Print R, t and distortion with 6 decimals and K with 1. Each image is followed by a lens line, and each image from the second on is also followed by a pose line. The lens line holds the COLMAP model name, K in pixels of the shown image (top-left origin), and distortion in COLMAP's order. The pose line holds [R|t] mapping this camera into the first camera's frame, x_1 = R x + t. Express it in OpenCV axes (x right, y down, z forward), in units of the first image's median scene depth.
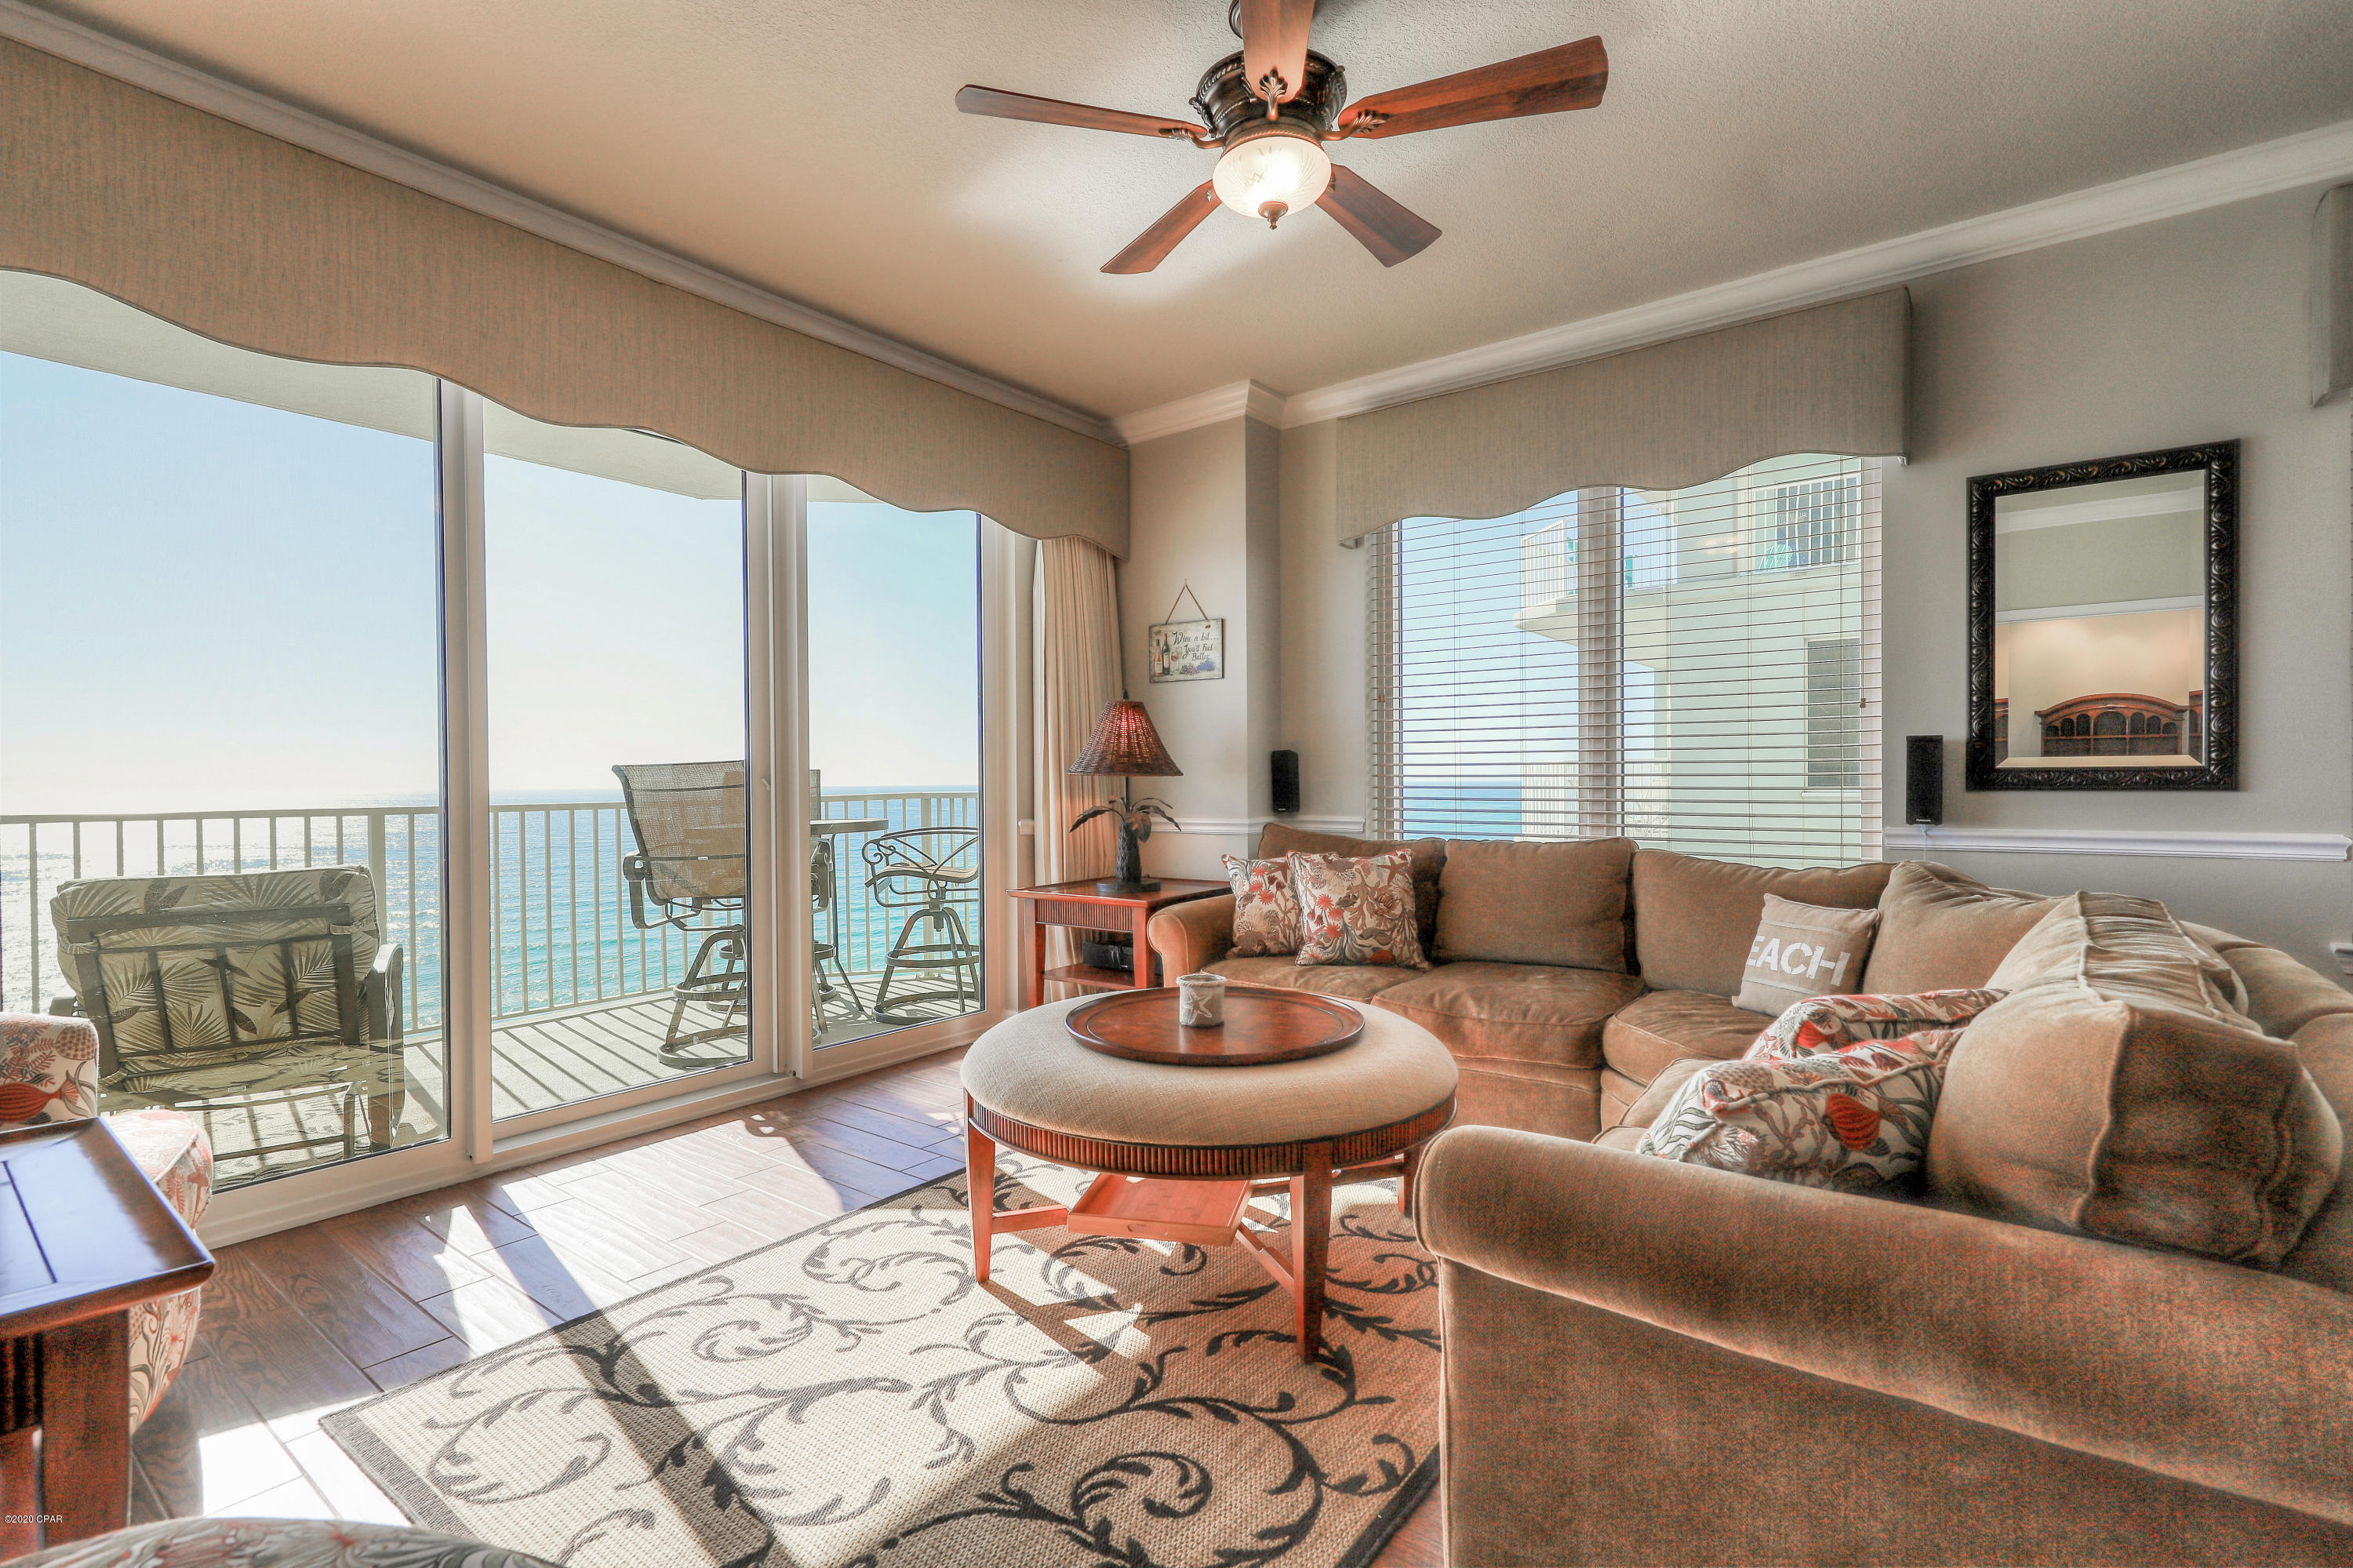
lens RADIAL K [[1090.2, 0, 1180.2], [0, 1090.2, 783.7], [0, 0, 1]] dist [0.016971, -0.007249]
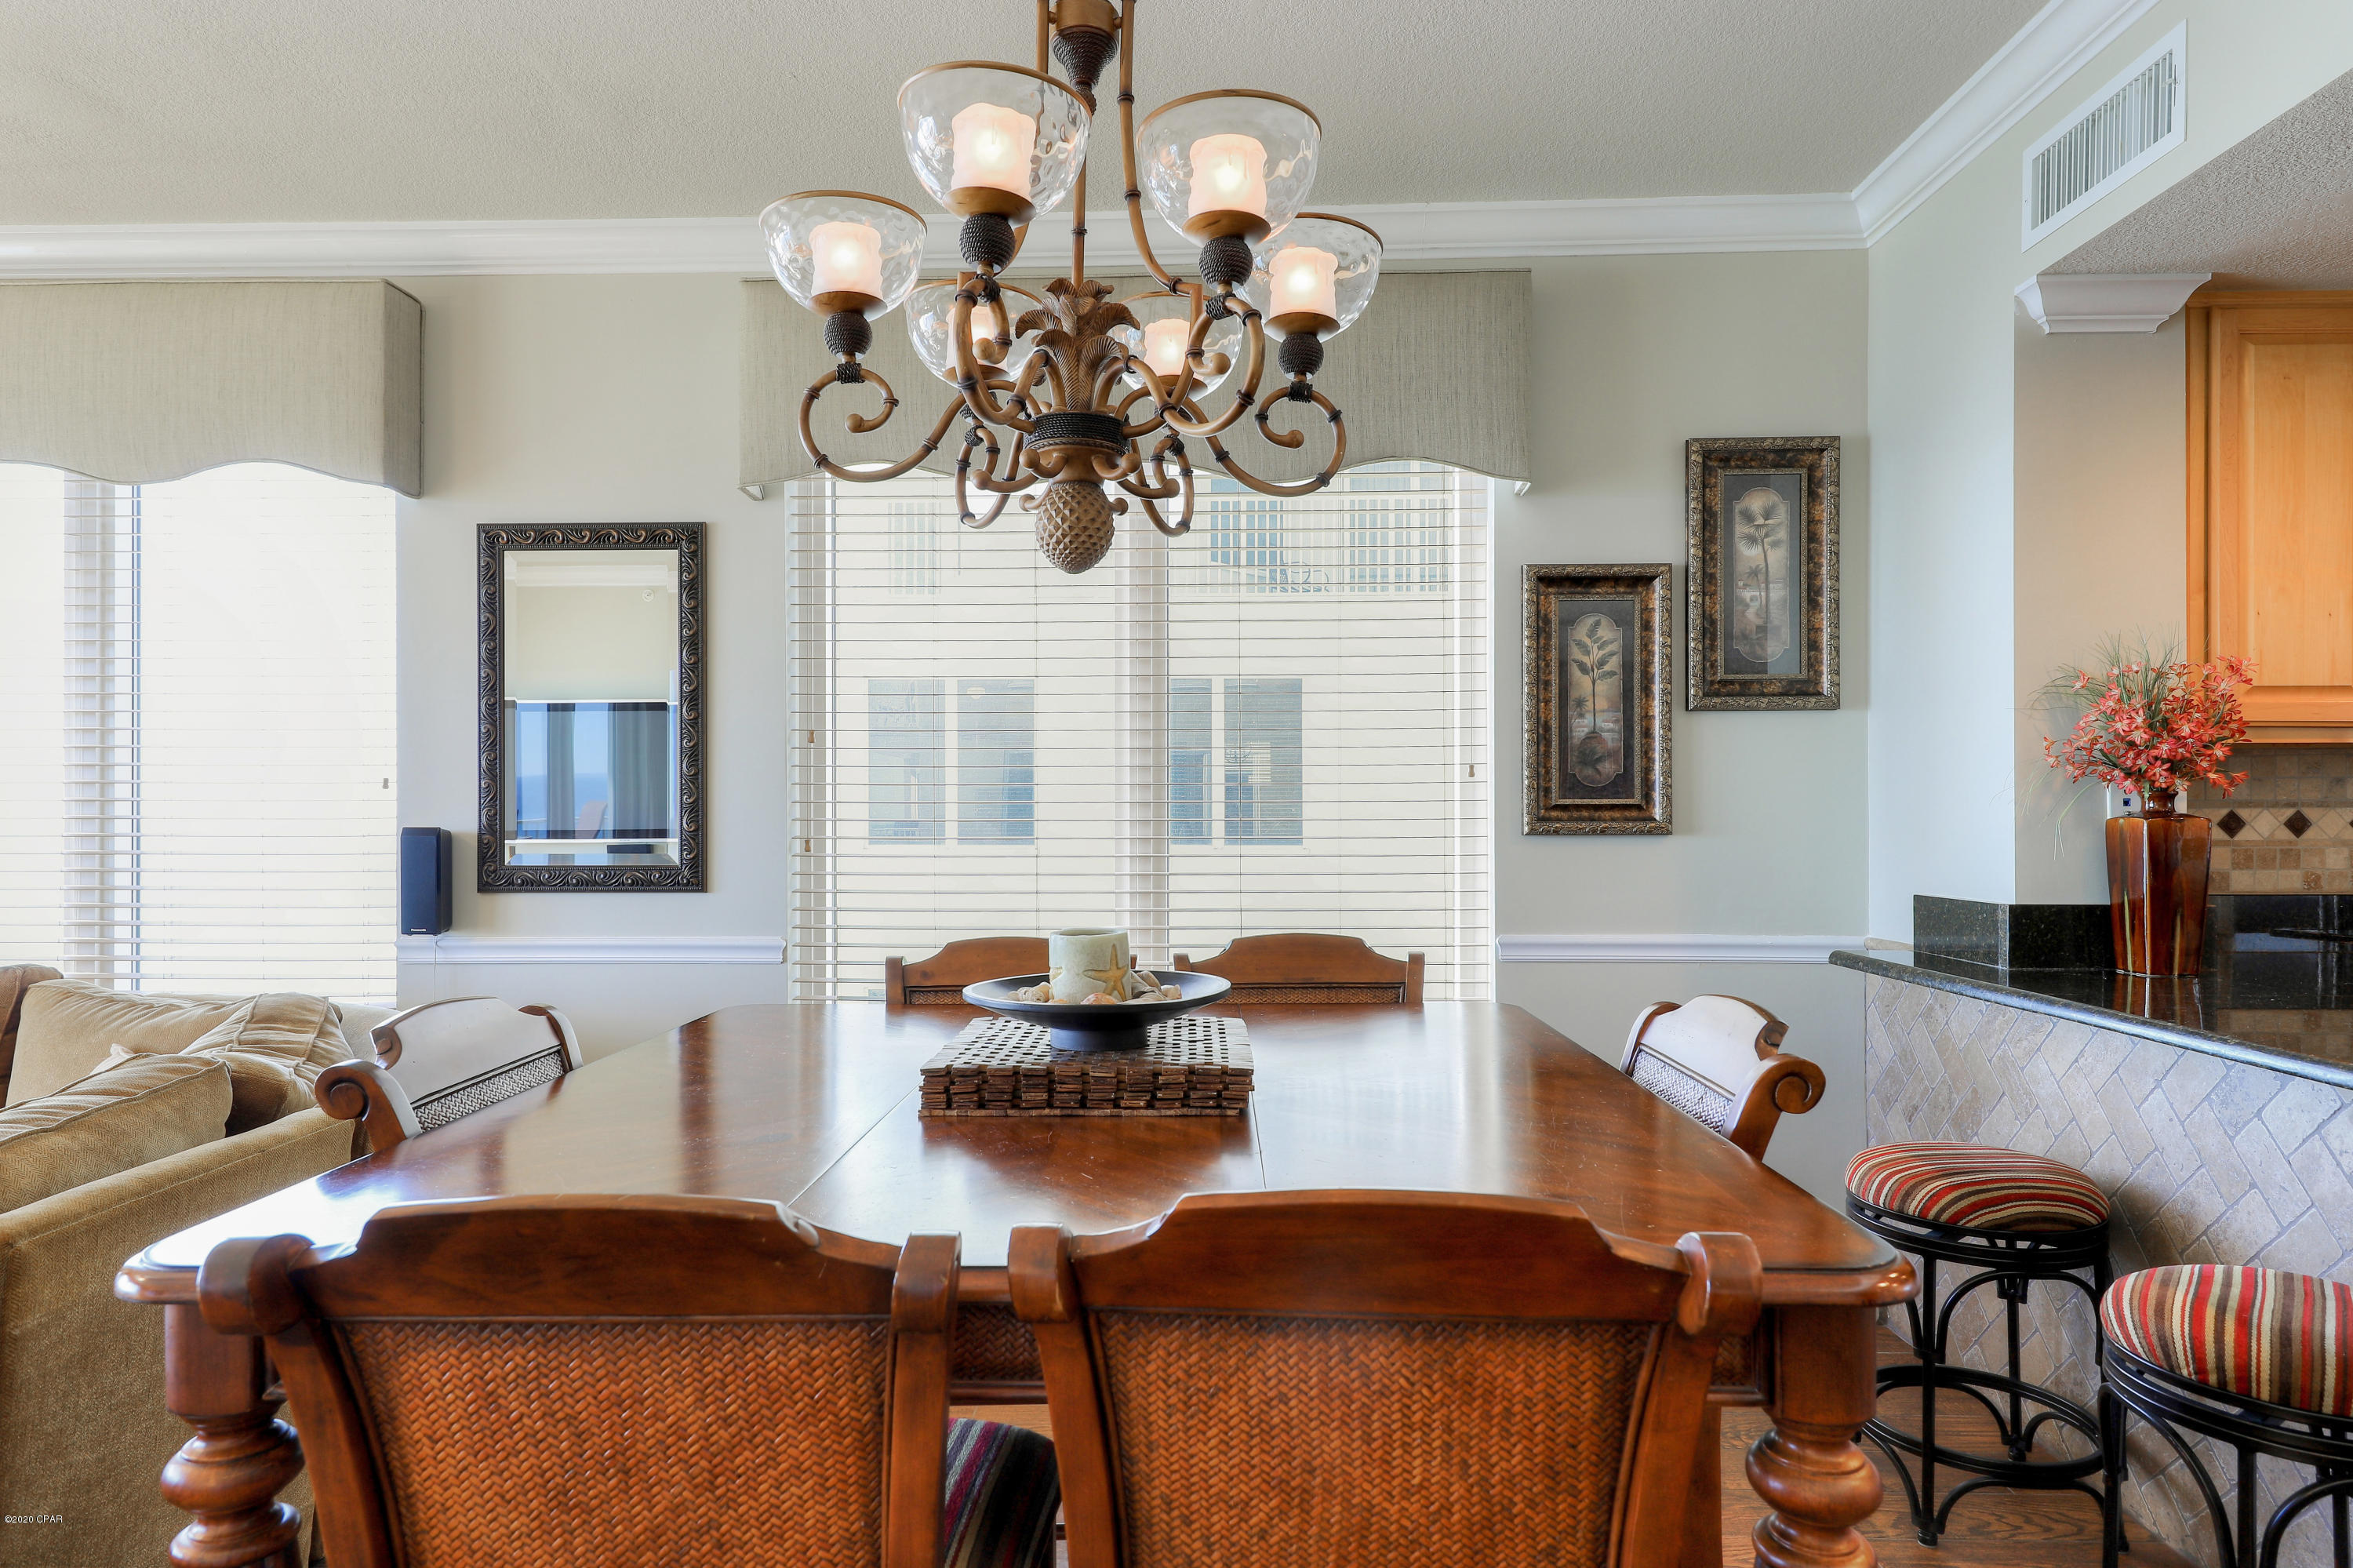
lens RADIAL K [[1374.7, 0, 1177.4], [0, 1374.7, 801.9], [0, 0, 1]] dist [0.020001, -0.000668]
pose [[0.813795, 0.011327, 0.581042, 0.483806], [-0.002086, 0.999861, -0.016570, -0.042021], [-0.581148, 0.012272, 0.813705, -0.164074]]
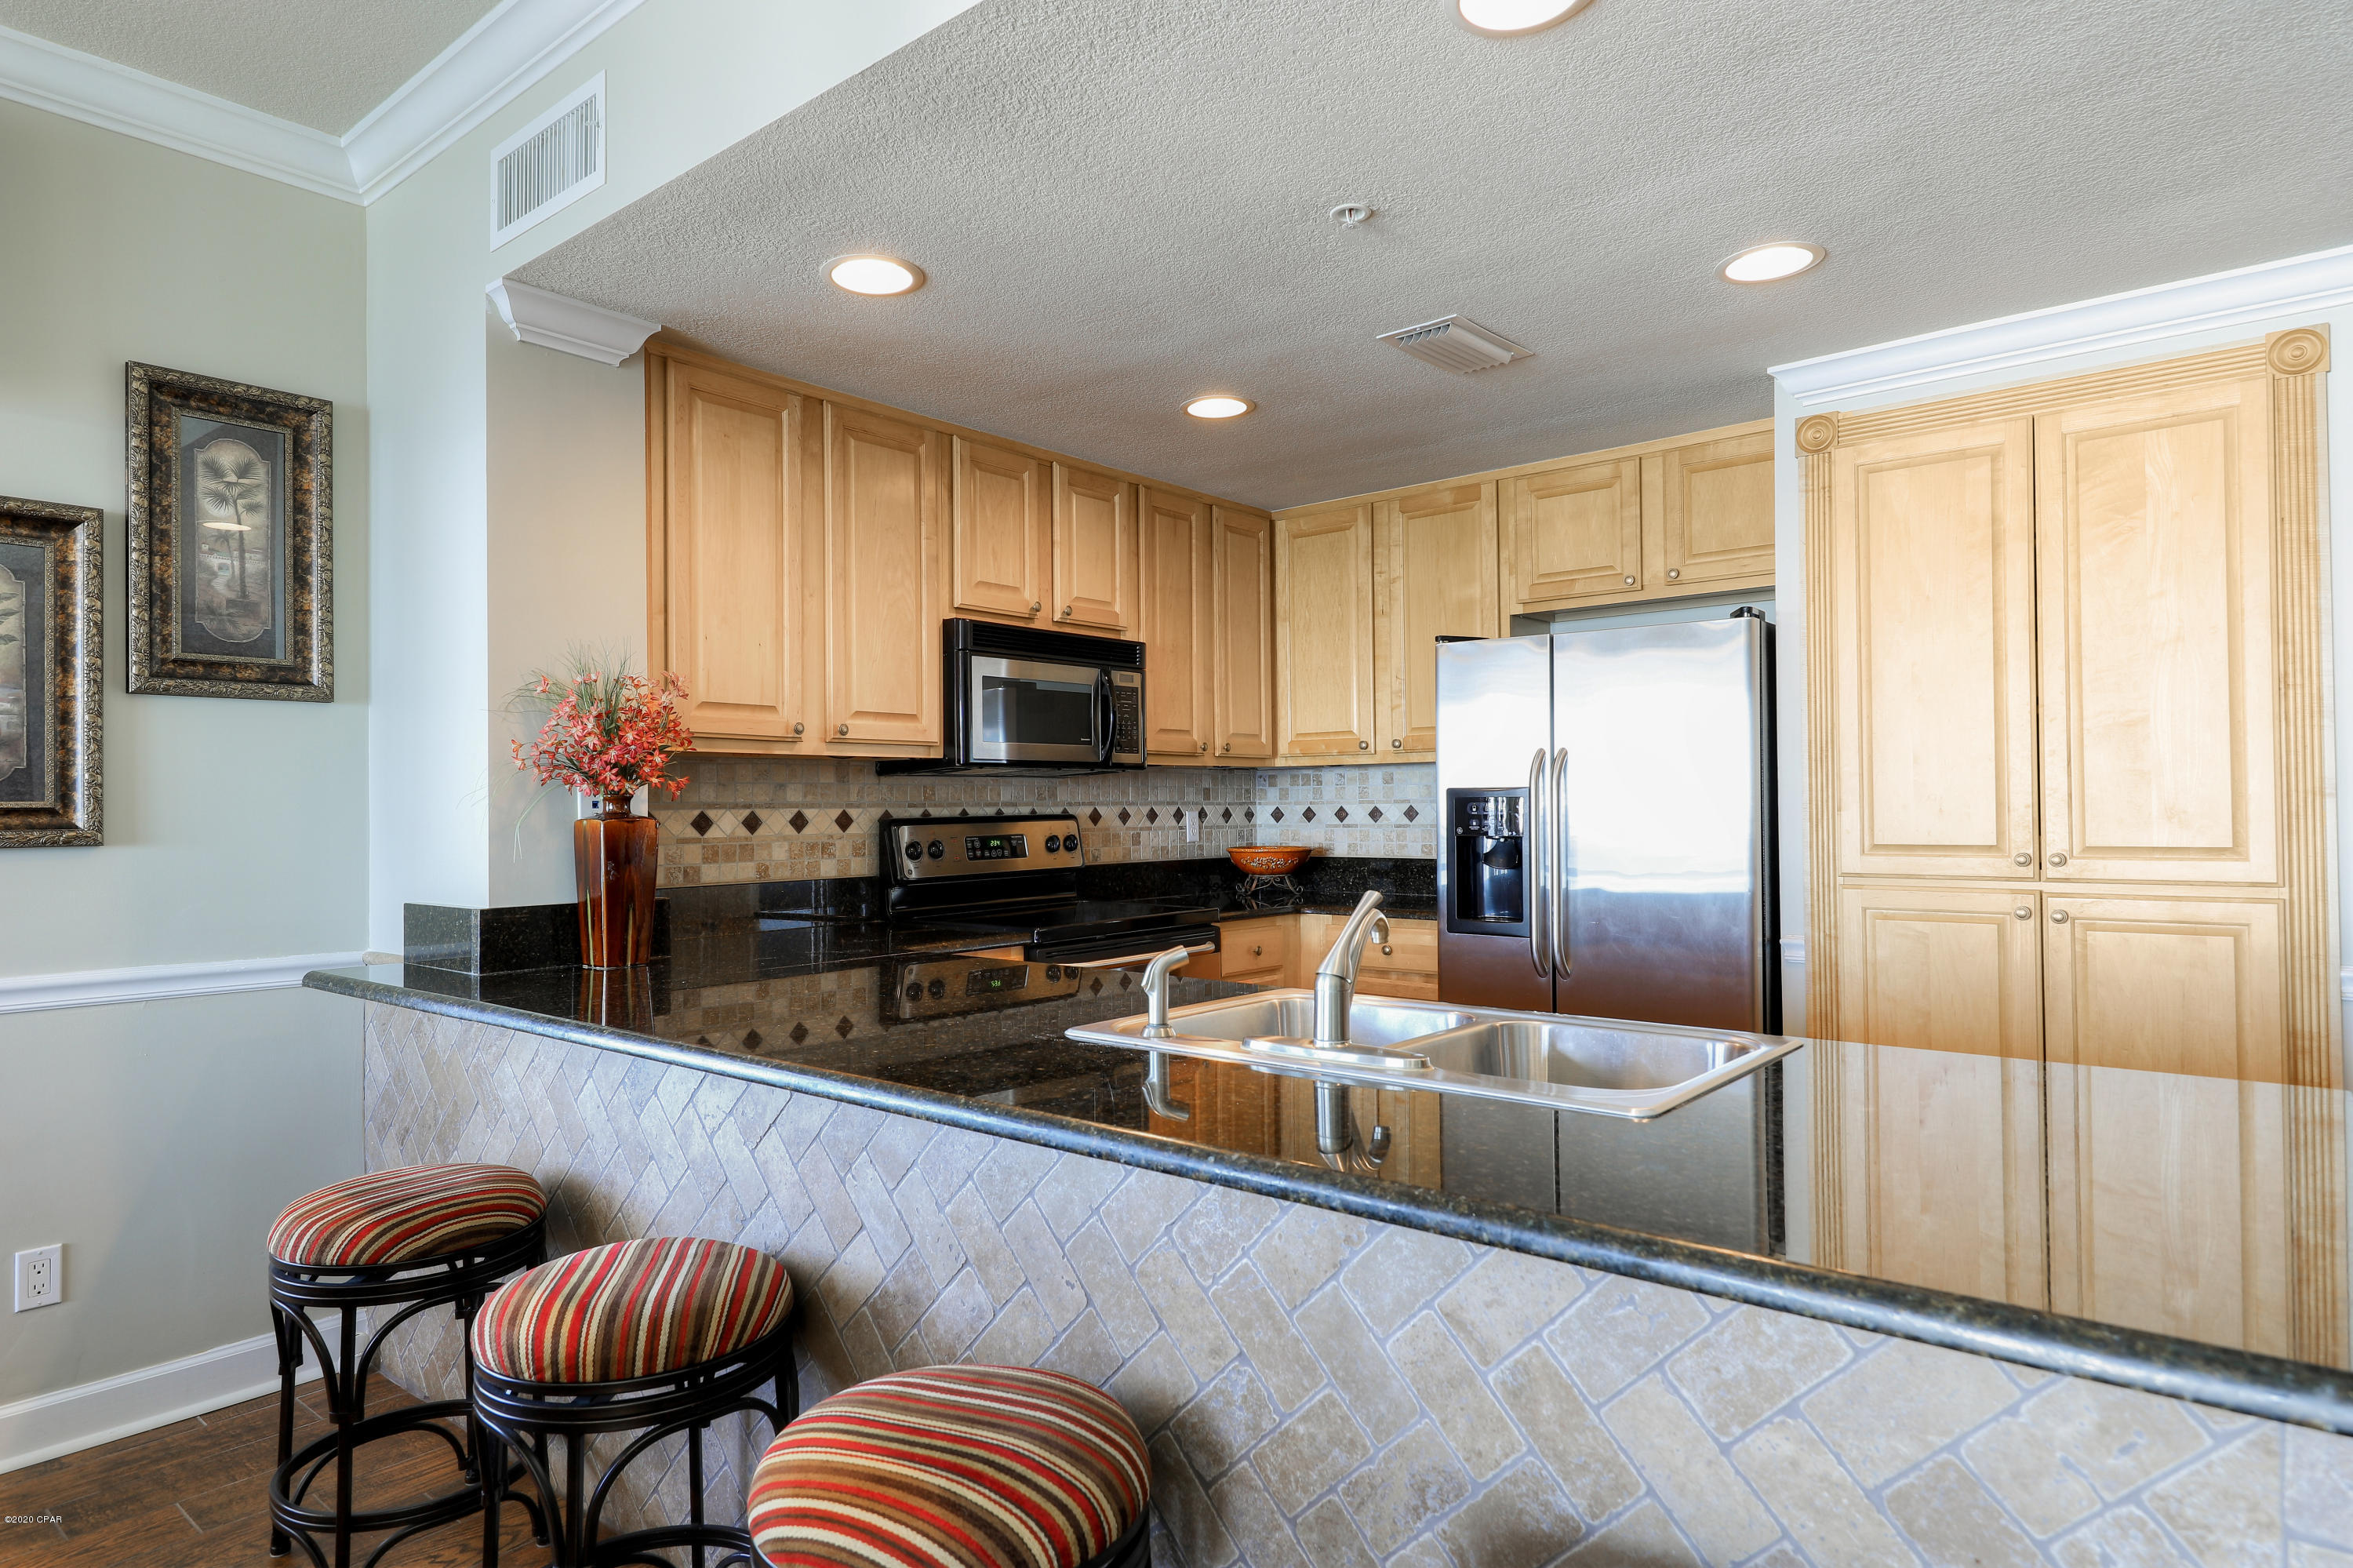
lens RADIAL K [[1374.7, 0, 1164.3], [0, 1374.7, 778.6], [0, 0, 1]] dist [0.020001, -0.000668]
pose [[0.051934, 0.028737, 0.998237, 0.543735], [0.012477, 0.999489, -0.029422, -0.042679], [-0.998573, 0.013983, 0.051549, -0.199951]]
